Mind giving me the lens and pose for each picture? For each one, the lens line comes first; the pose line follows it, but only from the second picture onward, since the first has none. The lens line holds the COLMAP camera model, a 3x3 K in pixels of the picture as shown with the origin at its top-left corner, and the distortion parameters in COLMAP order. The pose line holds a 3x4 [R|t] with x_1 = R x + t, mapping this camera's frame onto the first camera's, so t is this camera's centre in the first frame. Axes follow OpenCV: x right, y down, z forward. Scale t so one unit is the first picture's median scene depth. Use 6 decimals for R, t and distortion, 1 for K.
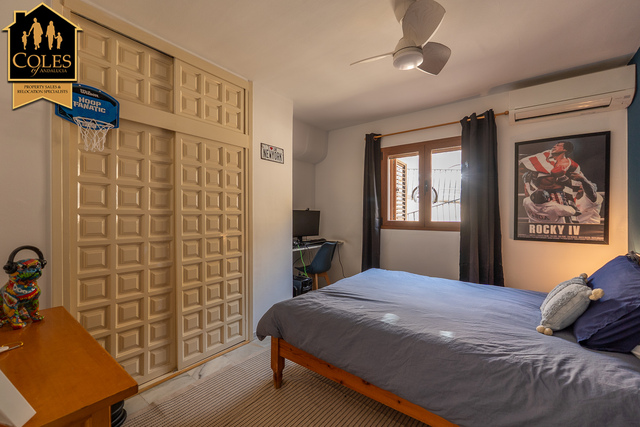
lens RADIAL K [[270.2, 0, 317.3], [0, 270.2, 215.4], [0, 0, 1]] dist [-0.002240, -0.000153]
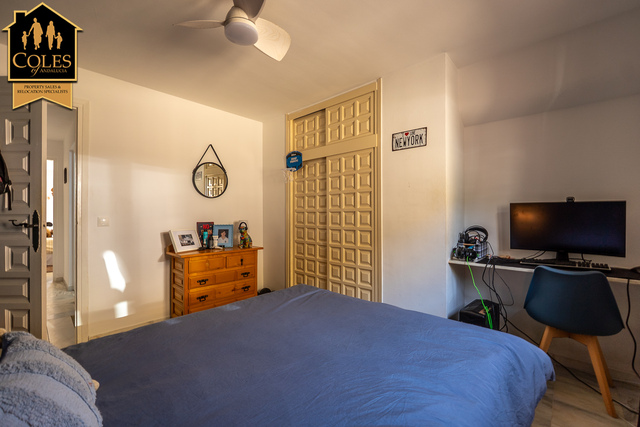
lens RADIAL K [[270.2, 0, 317.3], [0, 270.2, 215.4], [0, 0, 1]] dist [-0.002240, -0.000153]
pose [[-0.104247, 0.003668, -0.994545, 0.844454], [-0.002476, 0.999989, 0.003947, 0.009385], [0.994548, 0.002874, -0.104237, 0.952883]]
